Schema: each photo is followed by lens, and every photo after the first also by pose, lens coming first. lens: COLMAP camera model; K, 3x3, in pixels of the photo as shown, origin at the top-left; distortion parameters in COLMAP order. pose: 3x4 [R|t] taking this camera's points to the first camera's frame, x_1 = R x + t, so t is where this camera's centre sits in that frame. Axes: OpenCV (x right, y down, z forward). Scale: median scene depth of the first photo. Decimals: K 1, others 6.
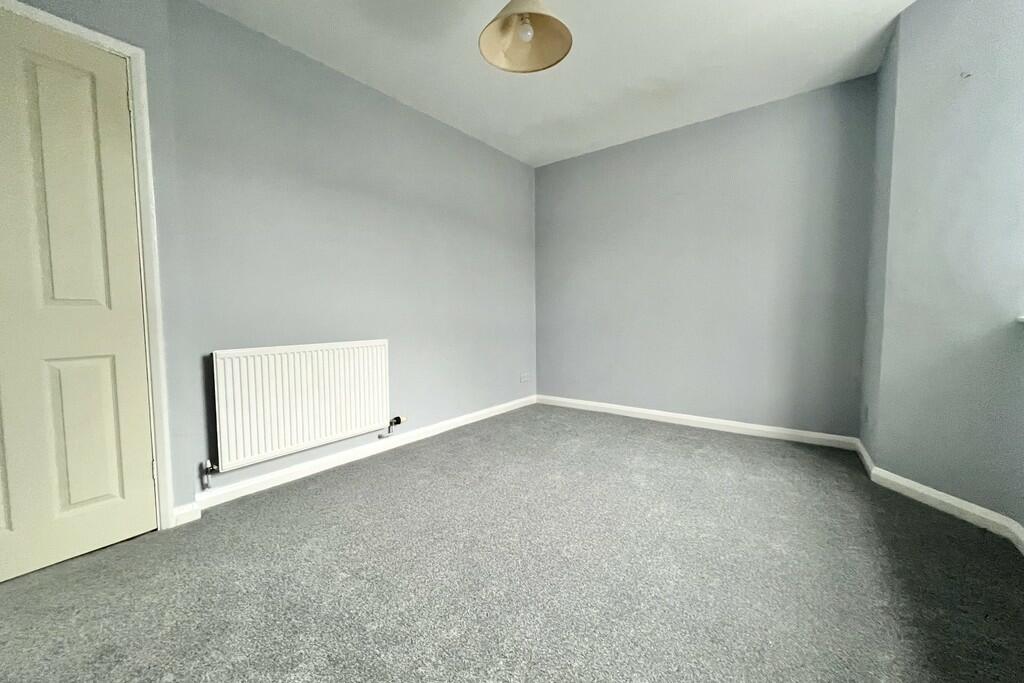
lens RADIAL K [[406.0, 0, 515.3], [0, 406.0, 339.6], [0, 0, 1]] dist [-0.001712, -0.000191]
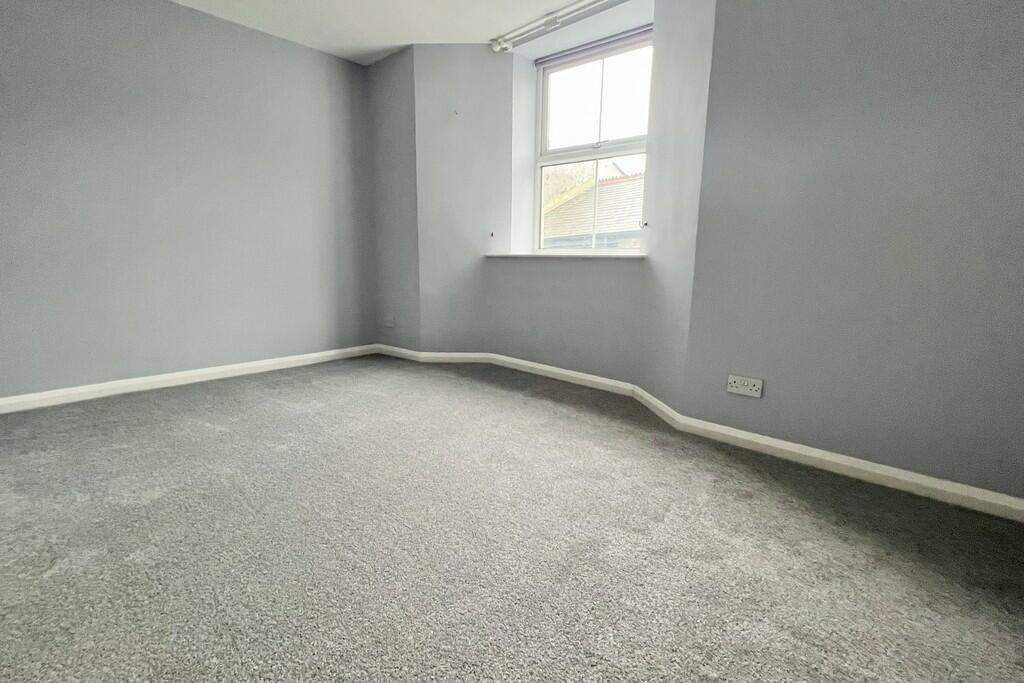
lens RADIAL K [[444.9, 0, 510.1], [0, 444.9, 339.3], [0, 0, 1]] dist [-0.001039, 0.000016]
pose [[0.093090, -0.164570, 0.981963, -0.632086], [0.050816, 0.985745, 0.160386, 0.008645], [-0.994360, 0.034969, 0.100126, 0.417145]]
